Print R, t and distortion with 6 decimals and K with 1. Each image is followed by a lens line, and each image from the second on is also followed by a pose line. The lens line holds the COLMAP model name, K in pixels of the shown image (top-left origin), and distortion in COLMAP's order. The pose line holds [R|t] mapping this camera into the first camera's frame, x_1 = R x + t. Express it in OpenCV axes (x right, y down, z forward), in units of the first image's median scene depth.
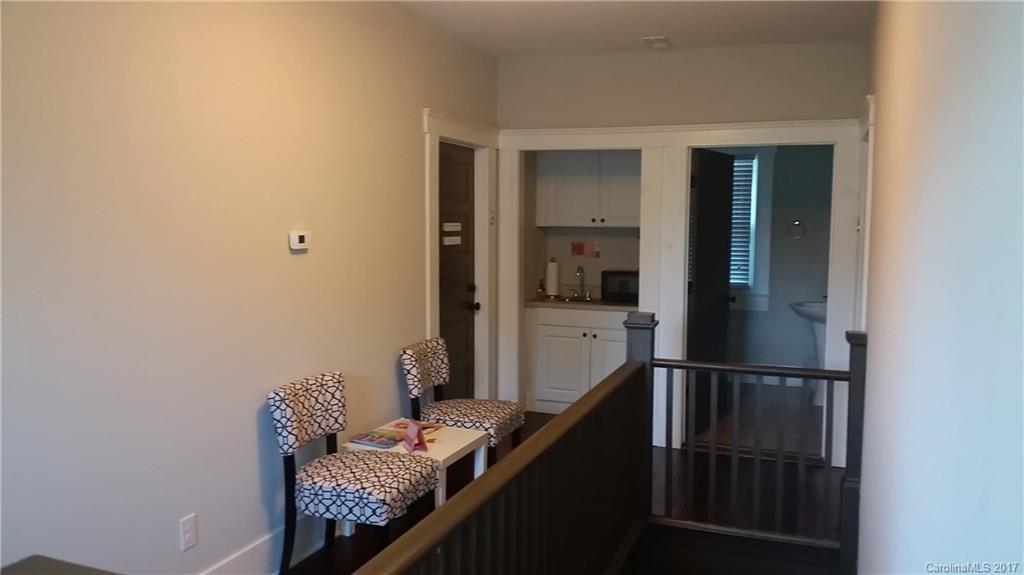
lens RADIAL K [[816.6, 0, 513.9], [0, 816.6, 281.7], [0, 0, 1]] dist [0.118916, -0.260755]
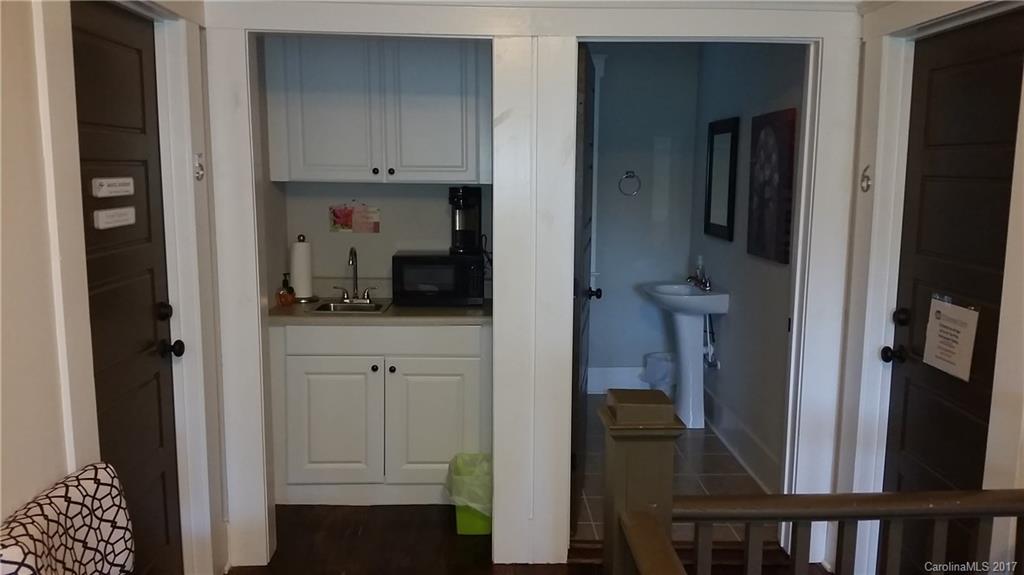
lens RADIAL K [[816.6, 0, 513.9], [0, 816.6, 281.7], [0, 0, 1]] dist [0.118916, -0.260755]
pose [[0.923877, -0.052879, 0.379019, -0.043366], [0.029162, 0.997256, 0.068048, -0.036317], [-0.381577, -0.051815, 0.922884, 0.454215]]
